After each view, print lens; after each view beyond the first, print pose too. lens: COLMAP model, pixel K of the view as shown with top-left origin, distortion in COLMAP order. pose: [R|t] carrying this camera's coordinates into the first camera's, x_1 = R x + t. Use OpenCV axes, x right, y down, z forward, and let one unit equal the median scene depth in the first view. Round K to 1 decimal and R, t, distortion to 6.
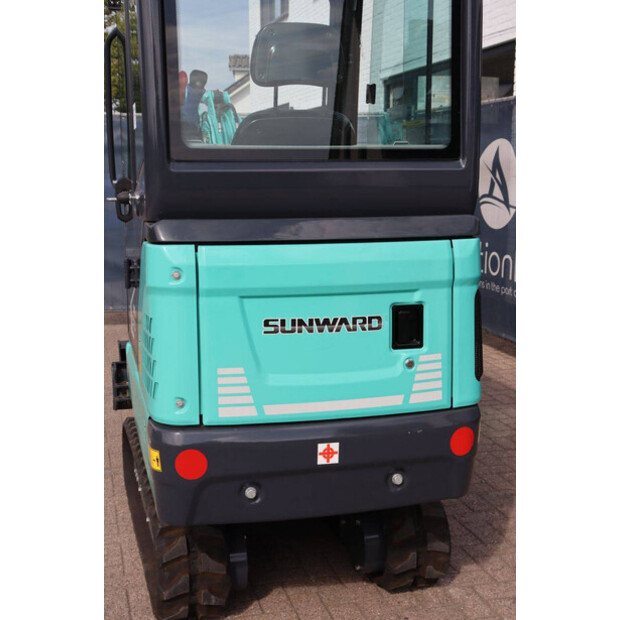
lens RADIAL K [[944.1, 0, 310.0], [0, 944.1, 310.0], [0, 0, 1]] dist [0.024593, 0.045413]
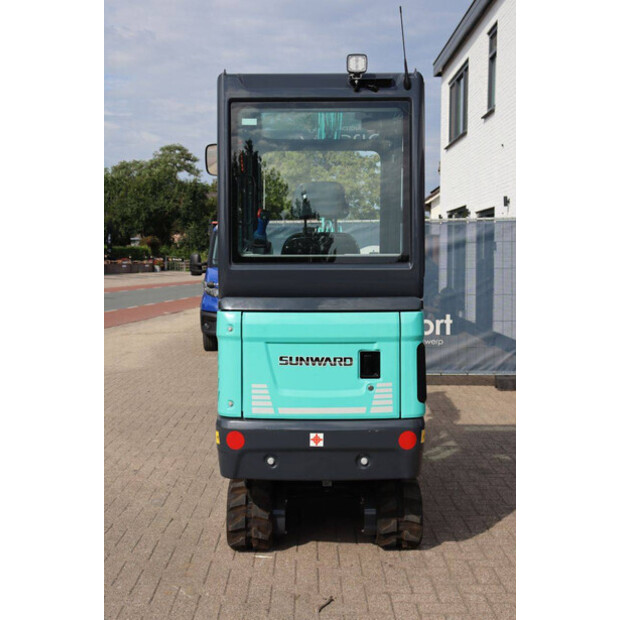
lens RADIAL K [[944.1, 0, 310.0], [0, 944.1, 310.0], [0, 0, 1]] dist [0.024593, 0.045413]
pose [[0.956162, 0.013368, -0.292532, 0.481208], [-0.043076, 0.994511, -0.095351, 0.083615], [0.289651, 0.103772, 0.951490, -0.584684]]
